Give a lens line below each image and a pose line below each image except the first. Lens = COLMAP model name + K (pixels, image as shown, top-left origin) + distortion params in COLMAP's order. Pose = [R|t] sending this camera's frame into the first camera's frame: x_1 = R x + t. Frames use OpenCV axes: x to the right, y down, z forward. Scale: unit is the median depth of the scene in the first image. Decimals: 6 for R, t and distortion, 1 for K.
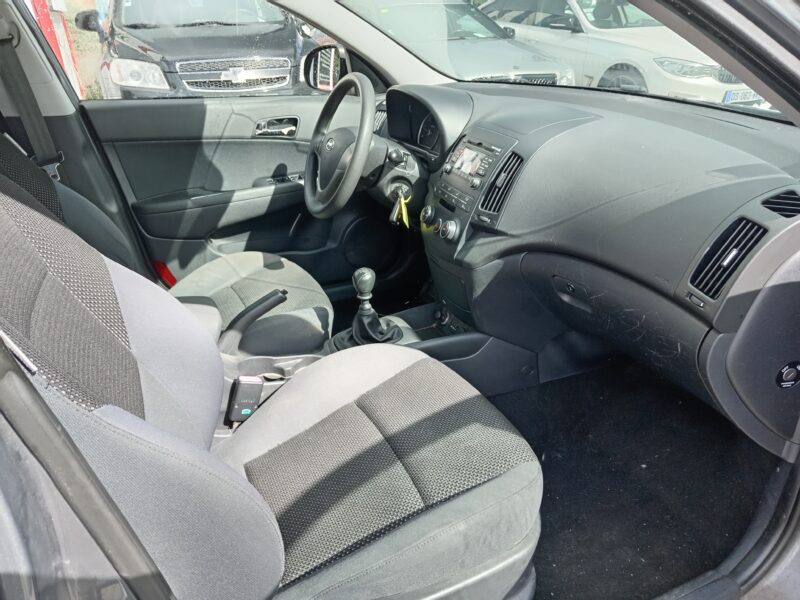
lens RADIAL K [[597.2, 0, 396.6], [0, 597.2, 303.0], [0, 0, 1]] dist [-0.013686, -0.002565]
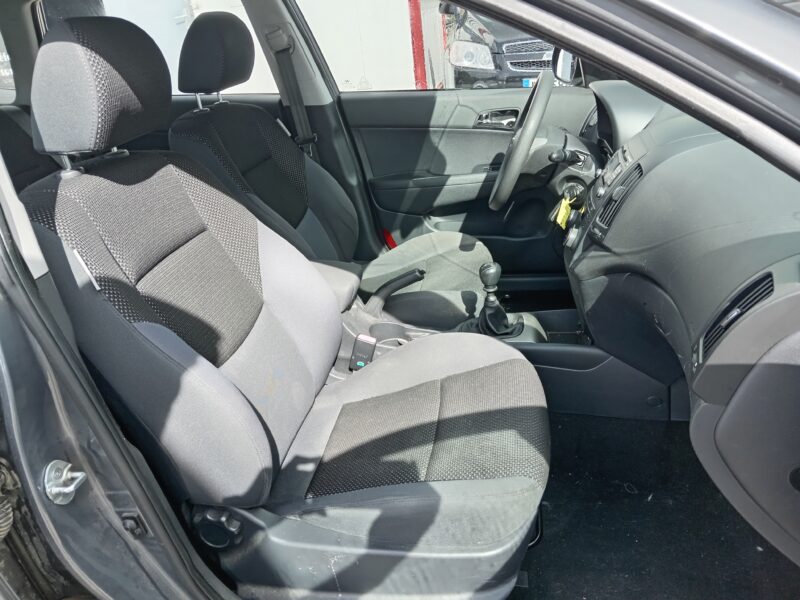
lens RADIAL K [[588.8, 0, 397.5], [0, 588.8, 309.5], [0, 0, 1]] dist [-0.002896, 0.000483]
pose [[0.826400, 0.201364, -0.525847, 0.281941], [-0.170460, 0.979516, 0.107201, -0.045407], [0.536662, 0.001045, 0.843797, 0.022333]]
